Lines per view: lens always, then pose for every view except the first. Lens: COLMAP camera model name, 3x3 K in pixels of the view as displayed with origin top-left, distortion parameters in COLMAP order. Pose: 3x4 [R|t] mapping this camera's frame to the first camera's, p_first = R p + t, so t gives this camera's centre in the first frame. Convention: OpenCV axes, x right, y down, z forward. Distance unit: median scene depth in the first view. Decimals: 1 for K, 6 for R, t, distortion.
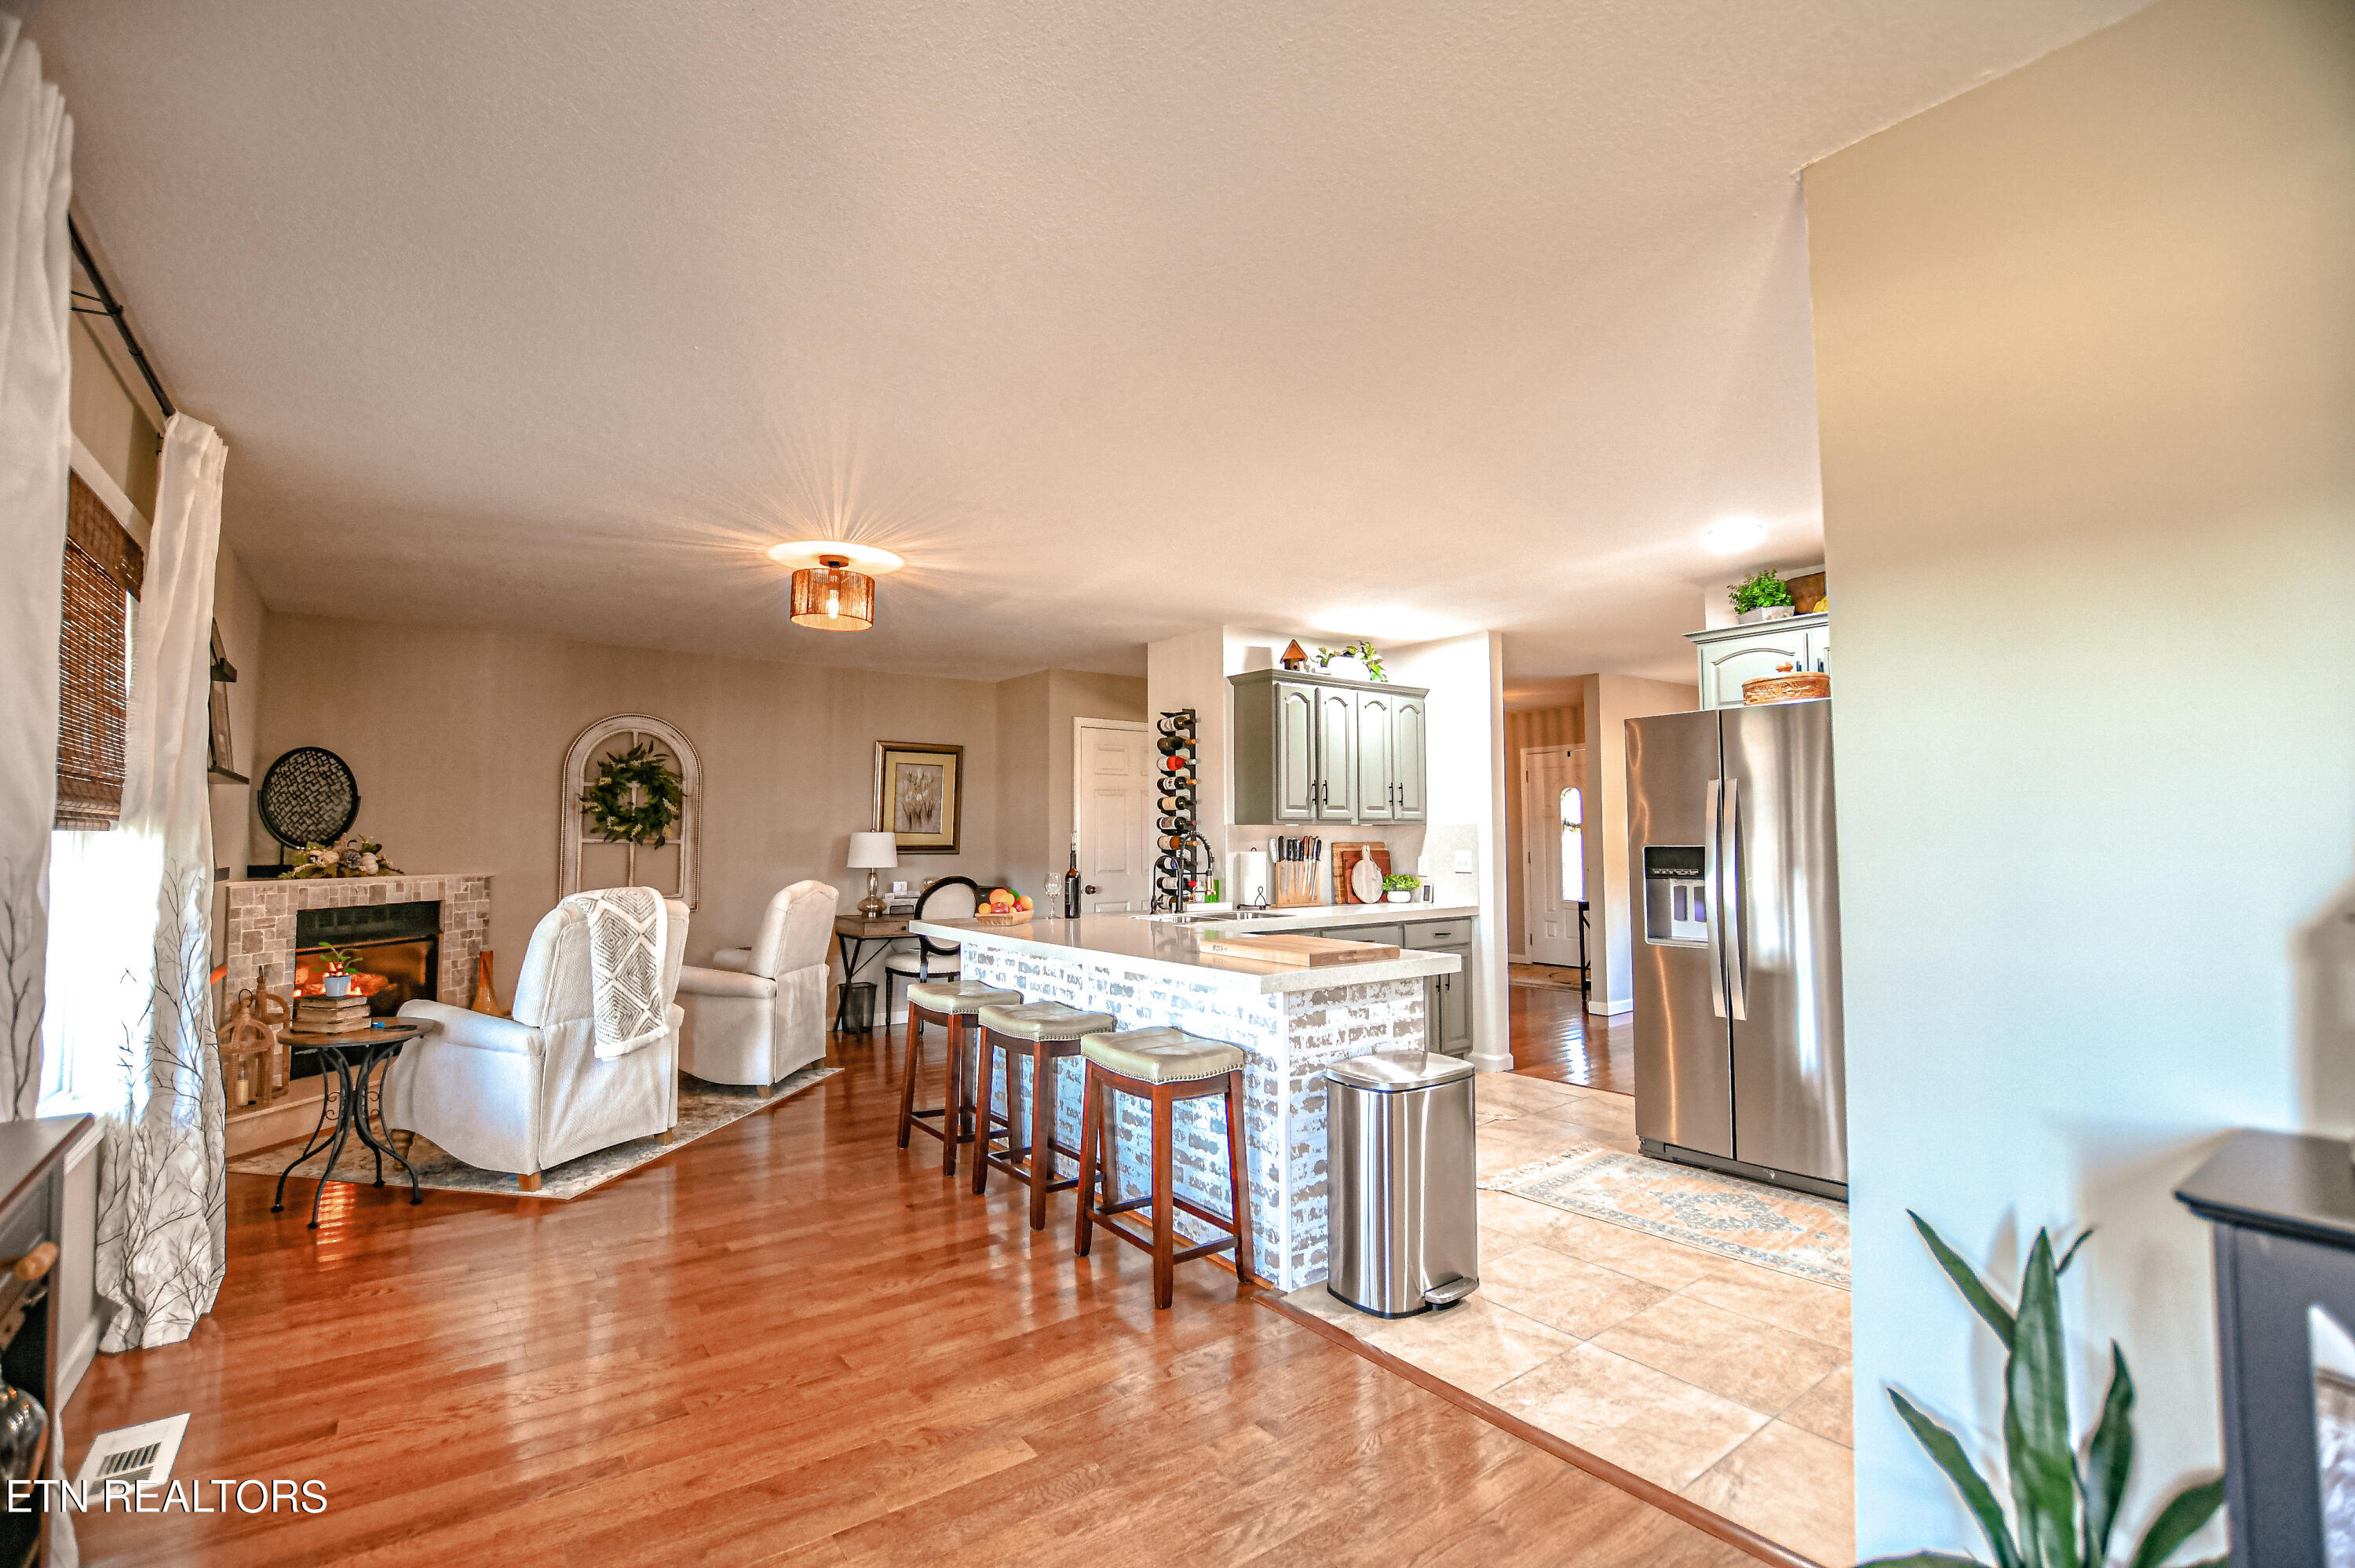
lens RADIAL K [[1031.1, 0, 1146.6], [0, 1031.1, 787.2], [0, 0, 1]] dist [-0.031480, 0.005243]
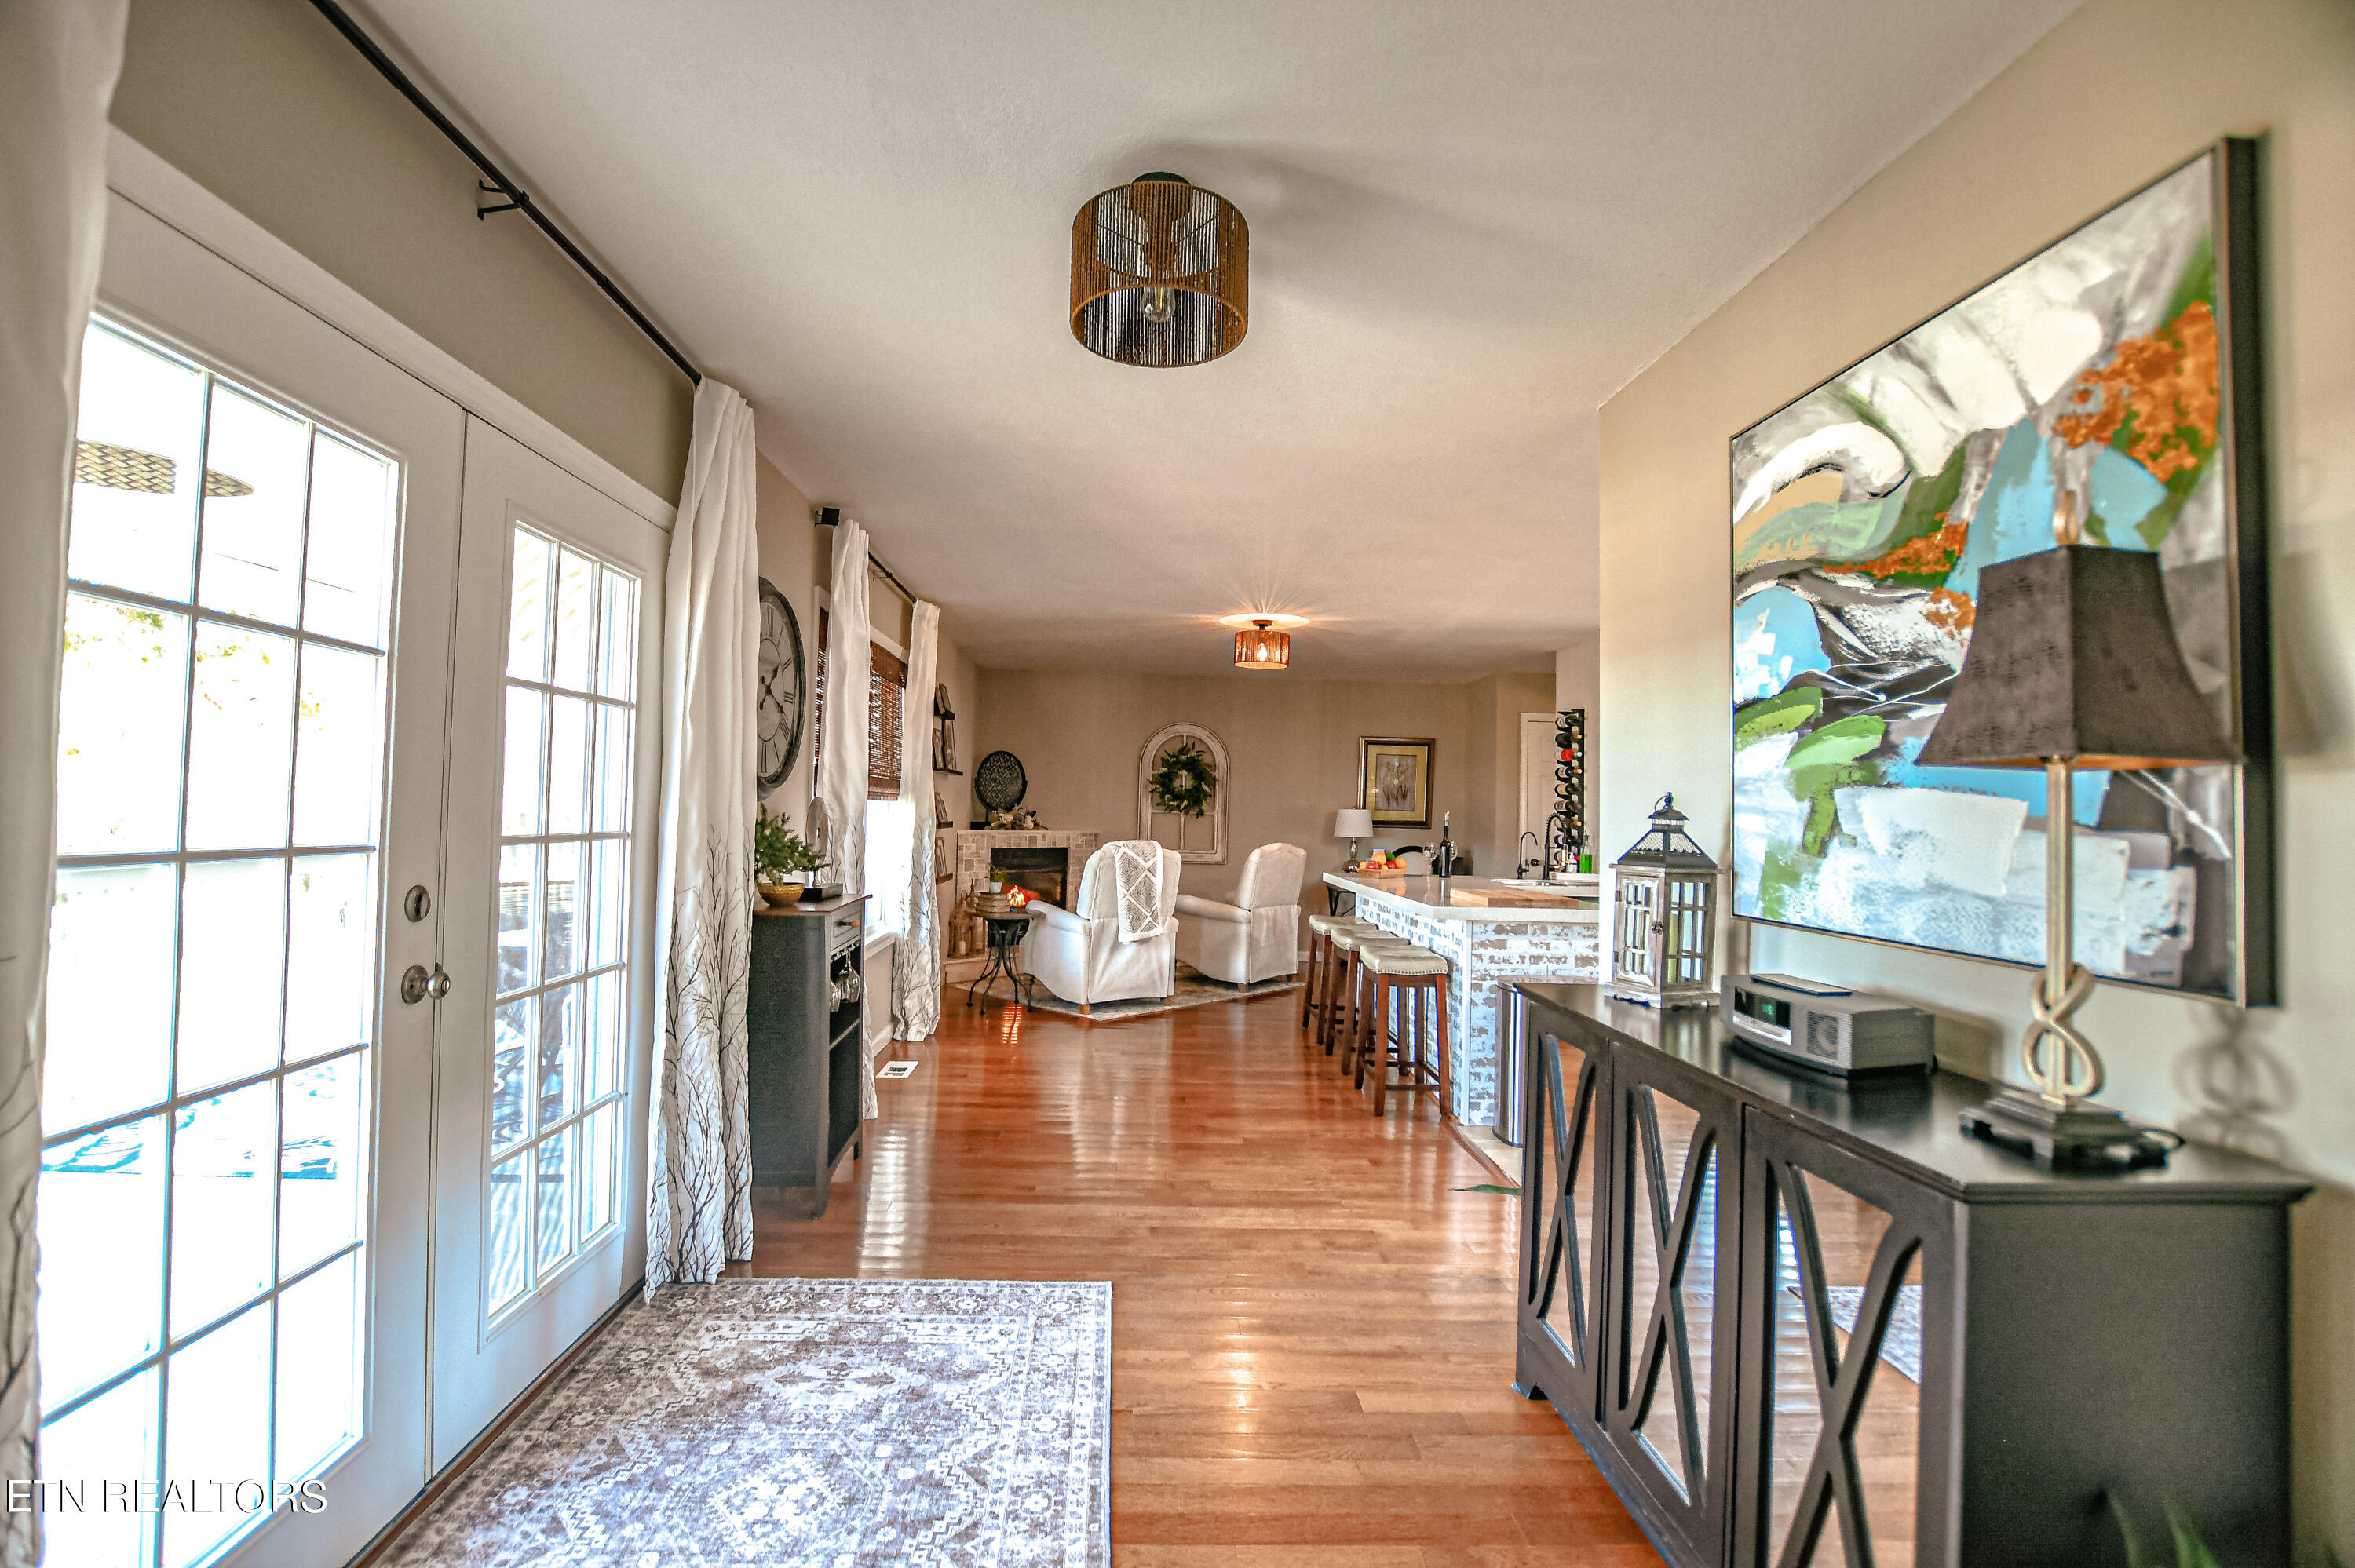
lens RADIAL K [[1036.9, 0, 1154.6], [0, 1036.9, 787.7], [0, 0, 1]] dist [-0.036391, 0.005976]
pose [[0.827019, 0.007619, -0.562122, 0.348618], [0.004691, 0.999780, 0.020452, -0.013971], [0.562154, -0.019551, 0.826802, -0.271576]]
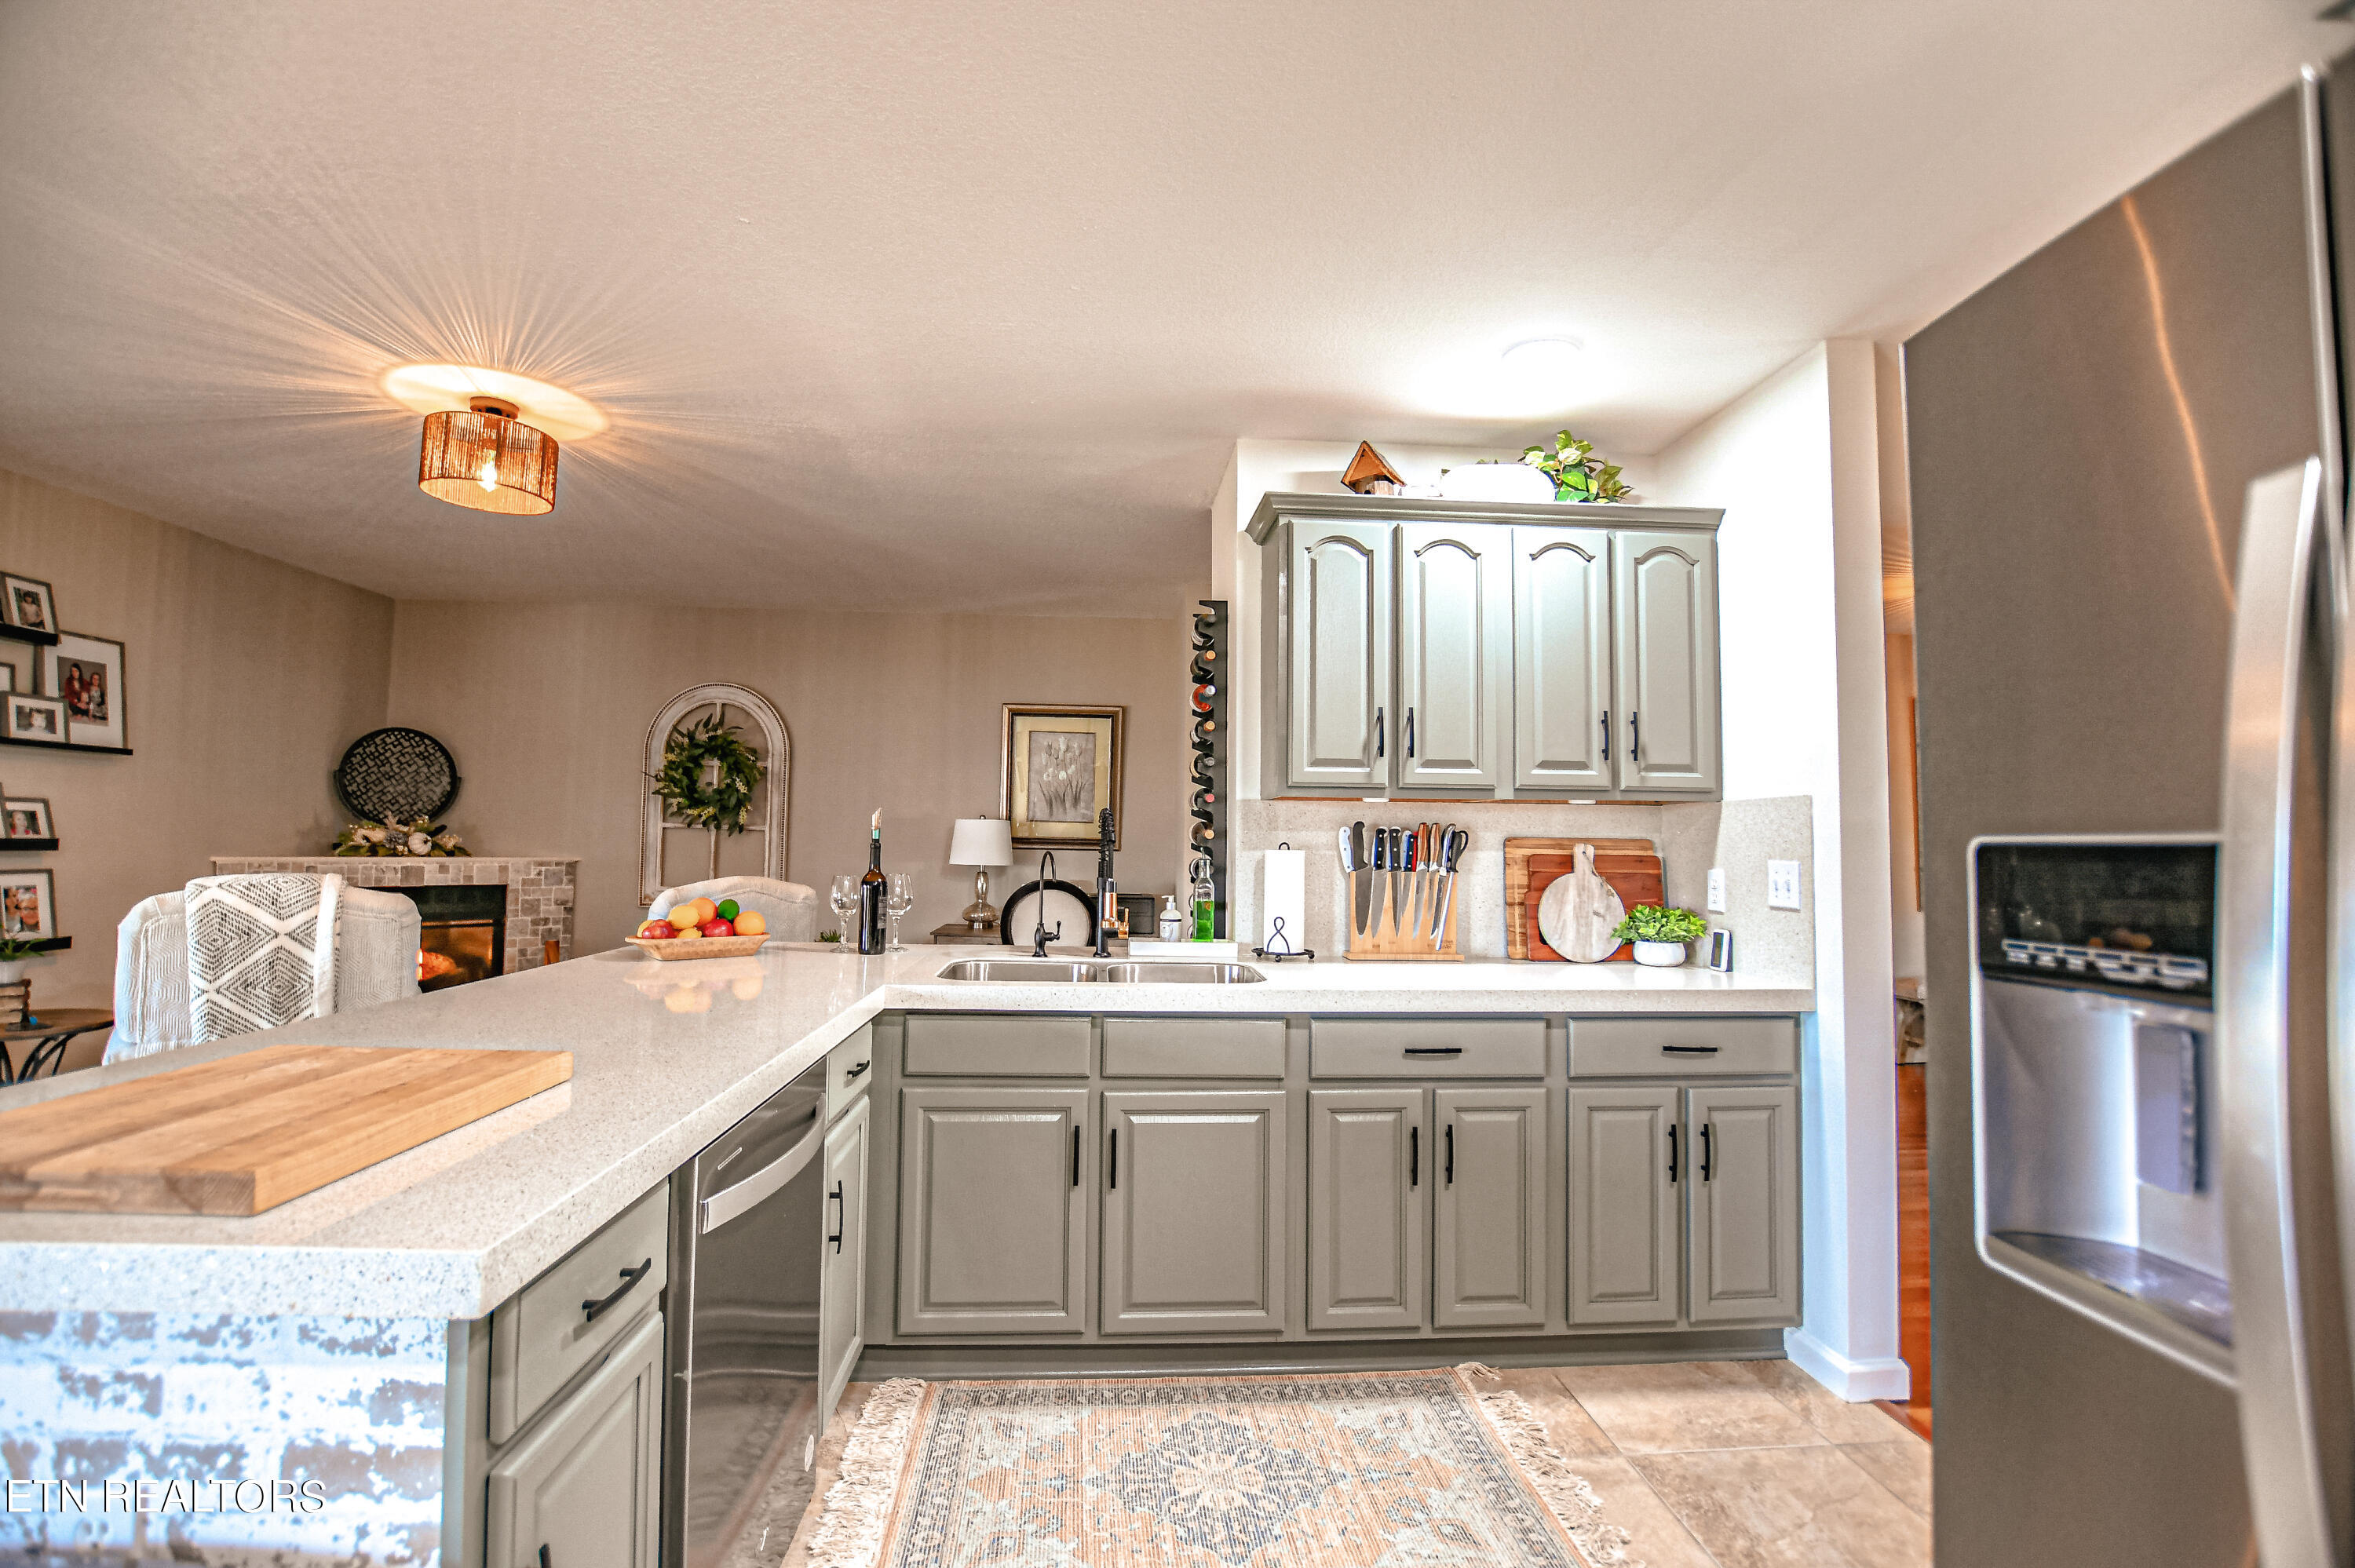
lens RADIAL K [[1036.9, 0, 1154.6], [0, 1036.9, 787.7], [0, 0, 1]] dist [-0.036391, 0.005976]
pose [[0.840659, -0.012885, -0.541411, 0.375362], [0.010861, 0.999917, -0.006934, 0.037205], [0.541456, -0.000051, 0.840729, 0.580251]]
